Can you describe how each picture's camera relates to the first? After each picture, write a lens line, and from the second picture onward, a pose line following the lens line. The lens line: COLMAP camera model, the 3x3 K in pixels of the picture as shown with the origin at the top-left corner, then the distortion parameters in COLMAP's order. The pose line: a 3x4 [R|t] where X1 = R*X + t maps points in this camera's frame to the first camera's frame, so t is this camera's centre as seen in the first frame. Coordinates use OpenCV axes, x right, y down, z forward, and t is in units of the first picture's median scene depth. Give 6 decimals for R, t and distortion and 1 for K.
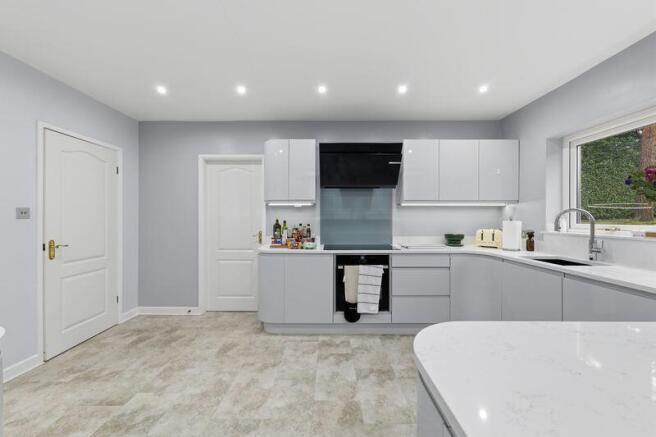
lens RADIAL K [[258.6, 0, 329.4], [0, 258.6, 219.5], [0, 0, 1]] dist [0.000971, -0.000068]
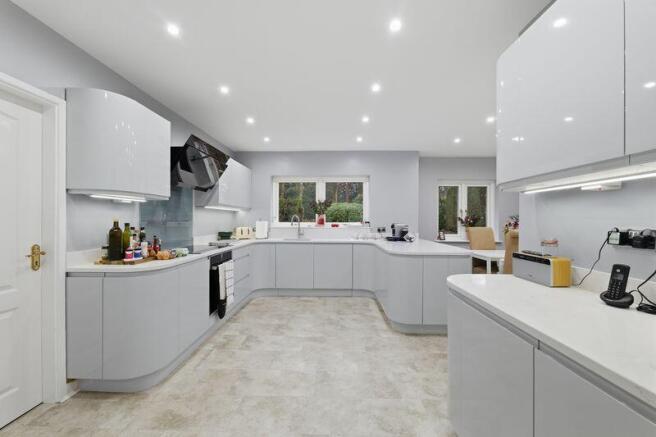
lens RADIAL K [[258.6, 0, 323.8], [0, 258.6, 221.1], [0, 0, 1]] dist [0.000971, -0.000068]
pose [[0.033893, -0.006011, 0.999407, -0.892085], [0.002800, 0.999979, 0.005920, -0.002528], [-0.999422, 0.002598, 0.033909, 0.516306]]
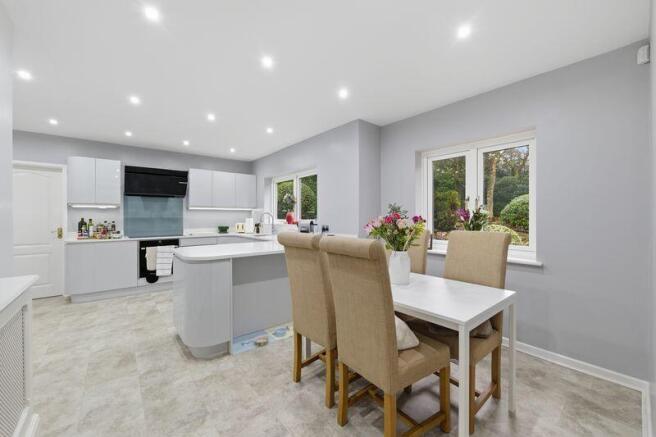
lens RADIAL K [[258.6, 0, 324.7], [0, 258.6, 218.4], [0, 0, 1]] dist [0.000971, -0.000068]
pose [[0.777396, -0.005642, 0.628986, -0.080732], [0.005064, 0.999984, 0.002711, 0.004403], [-0.628991, 0.001078, 0.777412, -0.842586]]
